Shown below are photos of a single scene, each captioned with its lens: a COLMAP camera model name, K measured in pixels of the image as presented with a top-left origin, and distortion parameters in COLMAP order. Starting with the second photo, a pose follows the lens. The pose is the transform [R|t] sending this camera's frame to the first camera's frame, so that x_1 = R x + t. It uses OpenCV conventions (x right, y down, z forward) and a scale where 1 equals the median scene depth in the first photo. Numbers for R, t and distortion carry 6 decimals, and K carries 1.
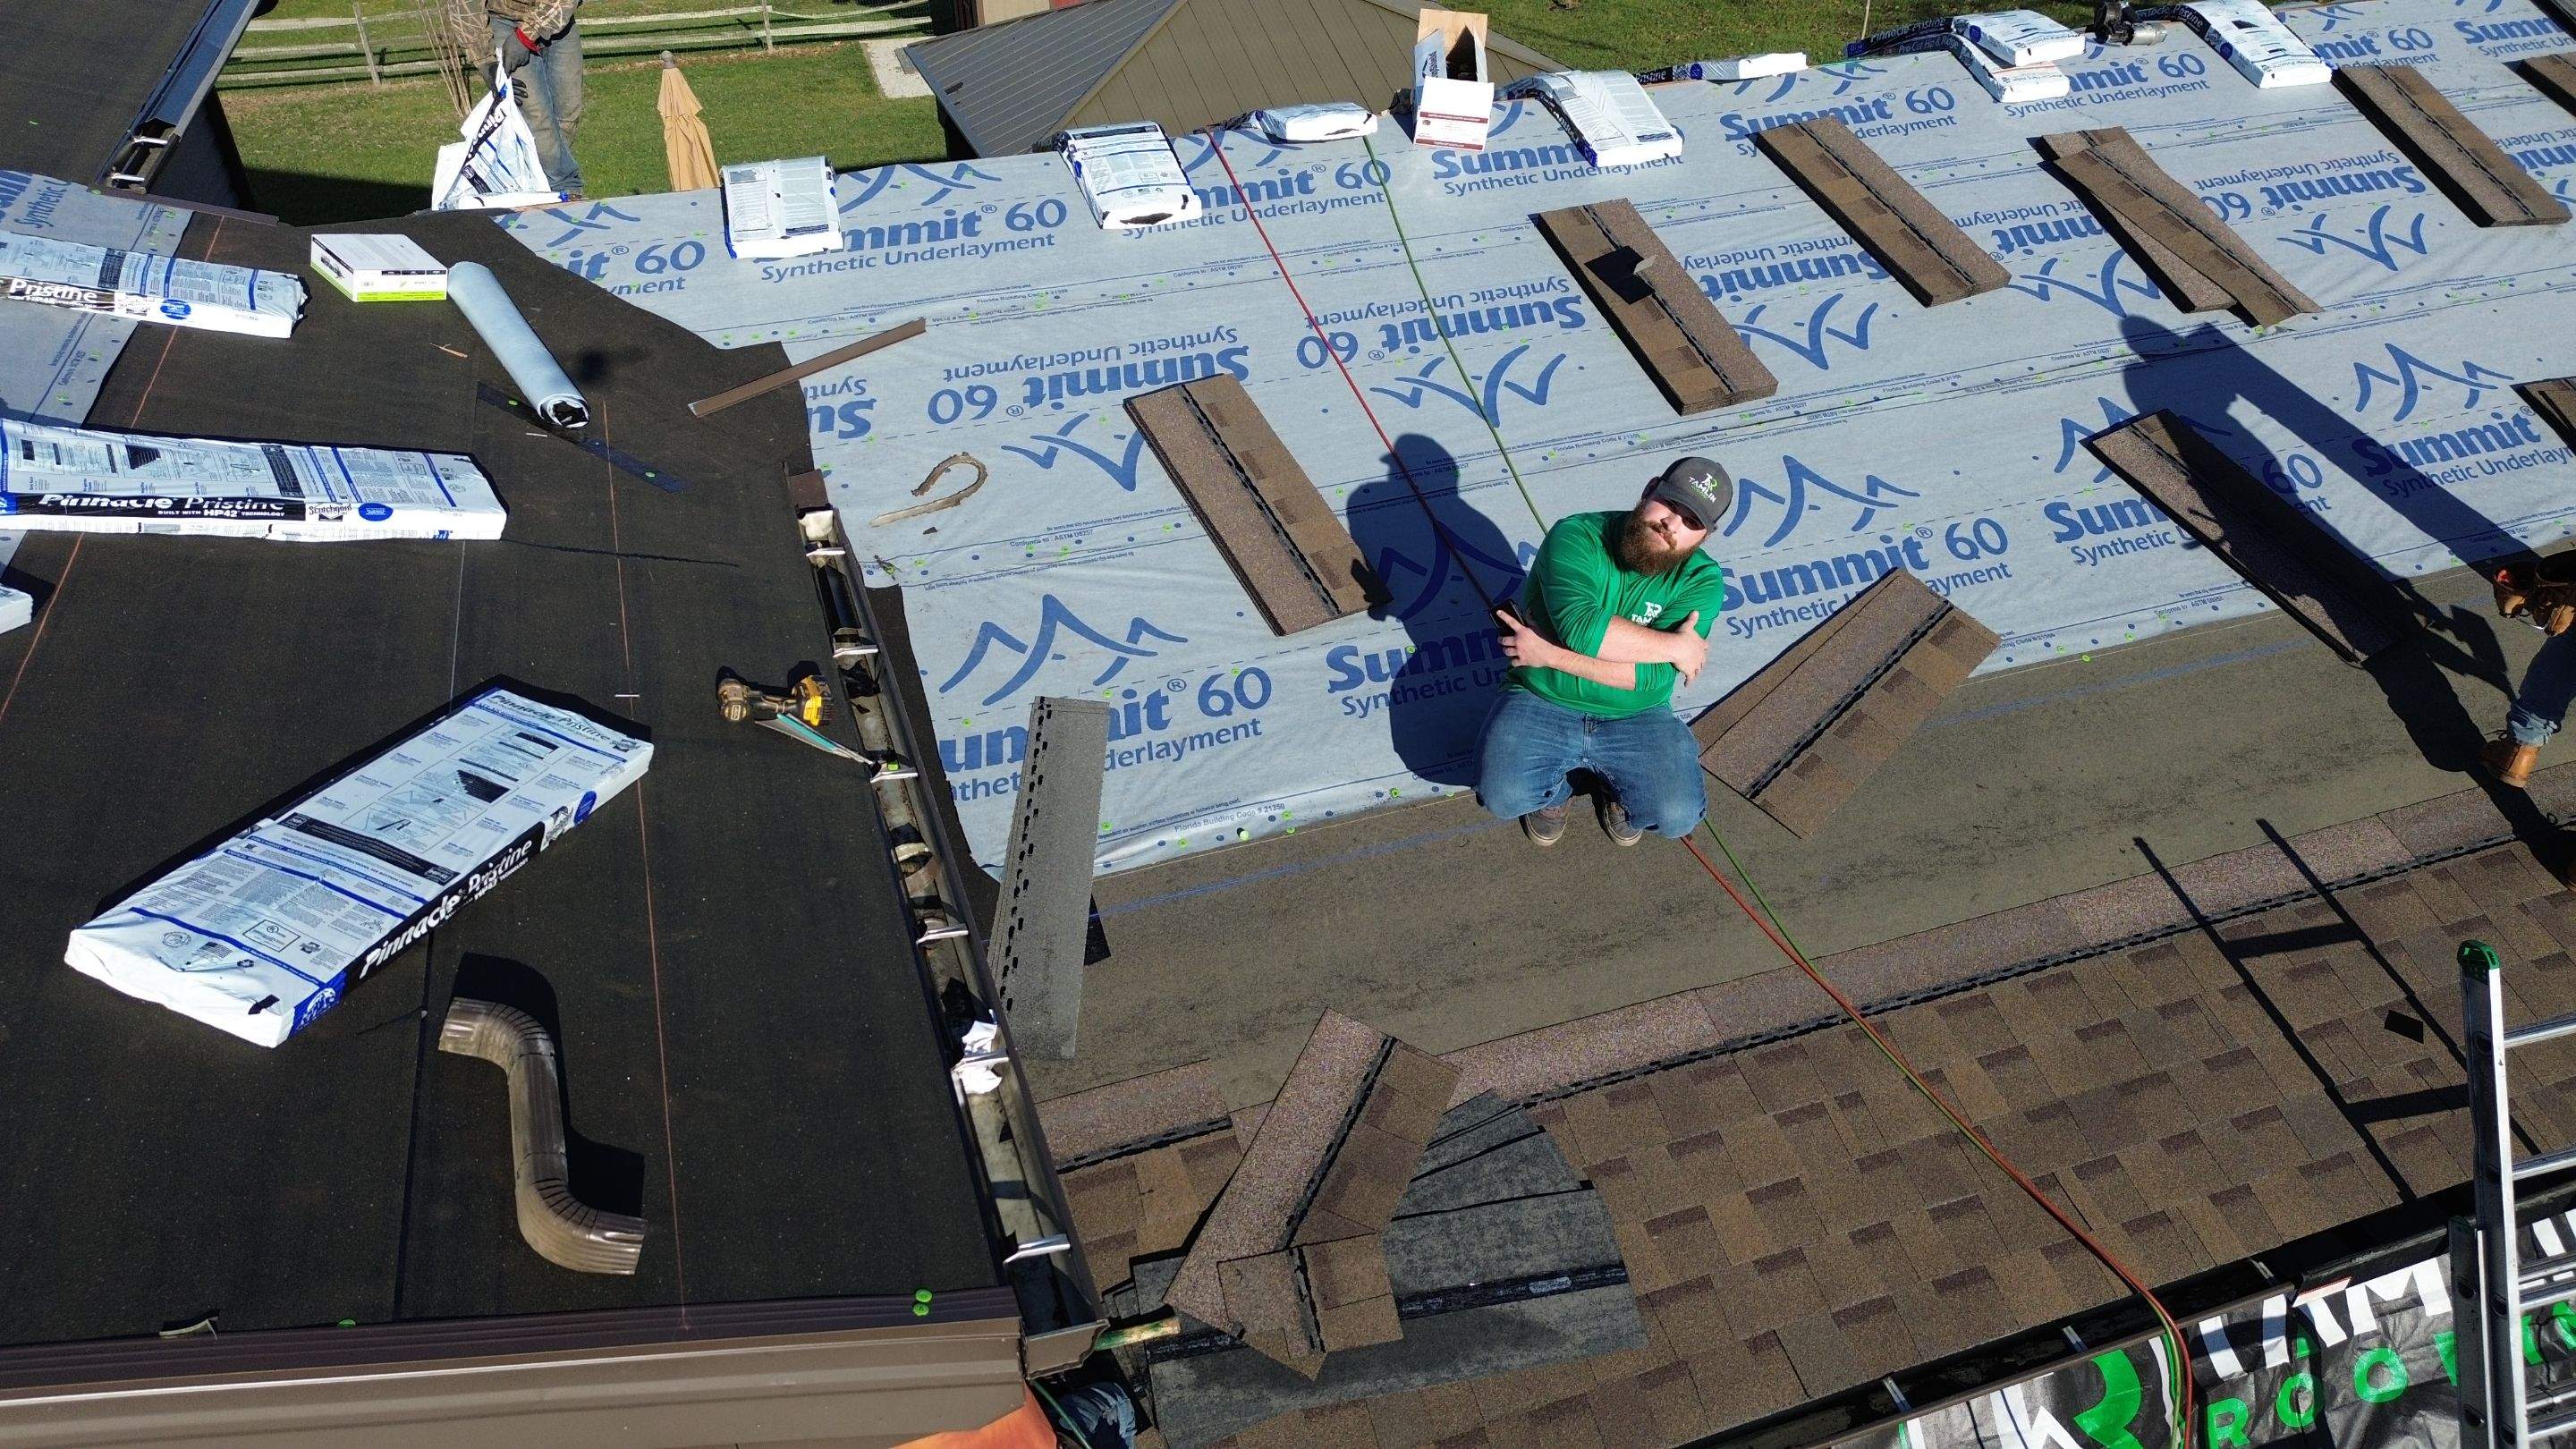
lens RADIAL K [[1846.4, 0, 1312.3], [0, 1846.4, 711.3], [0, 0, 1]] dist [0.097041, -0.111839]
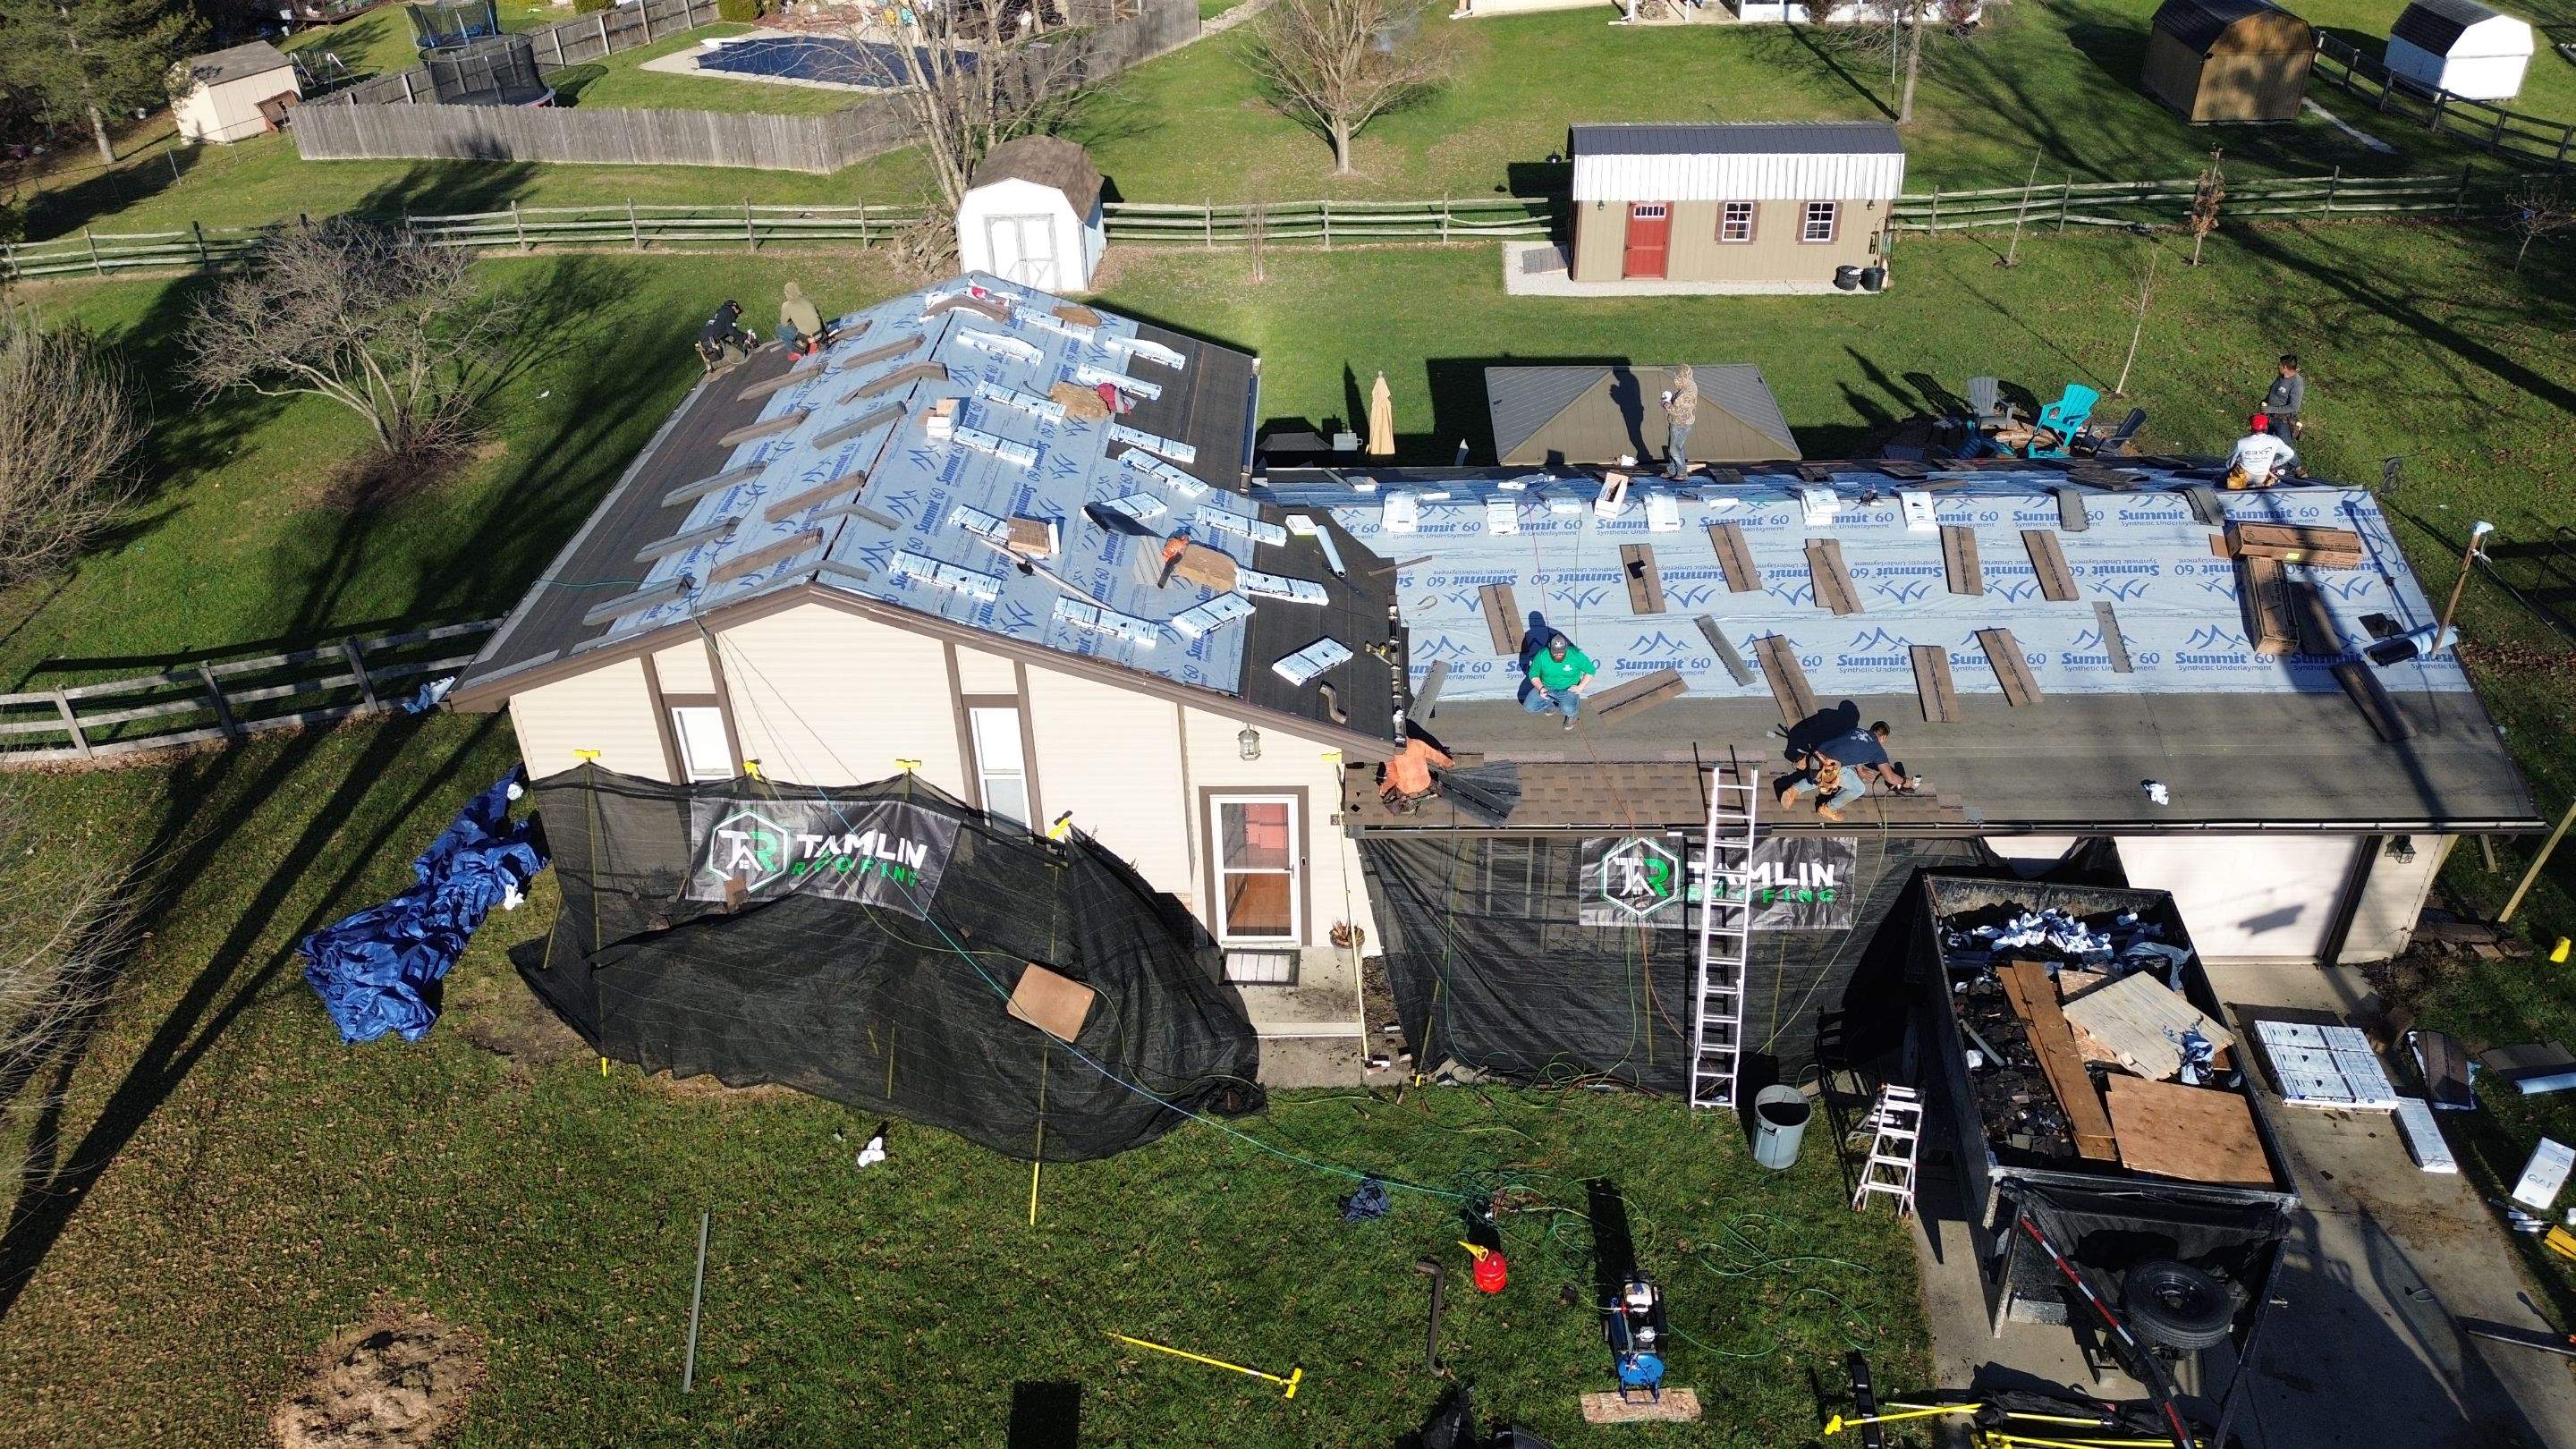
lens RADIAL K [[1846.4, 0, 1312.3], [0, 1846.4, 711.3], [0, 0, 1]] dist [0.097041, -0.111839]
pose [[0.937361, 0.180514, -0.297942, 0.779677], [-0.182164, 0.983011, 0.022468, 0.058134], [0.296936, 0.033213, 0.954320, -2.784595]]
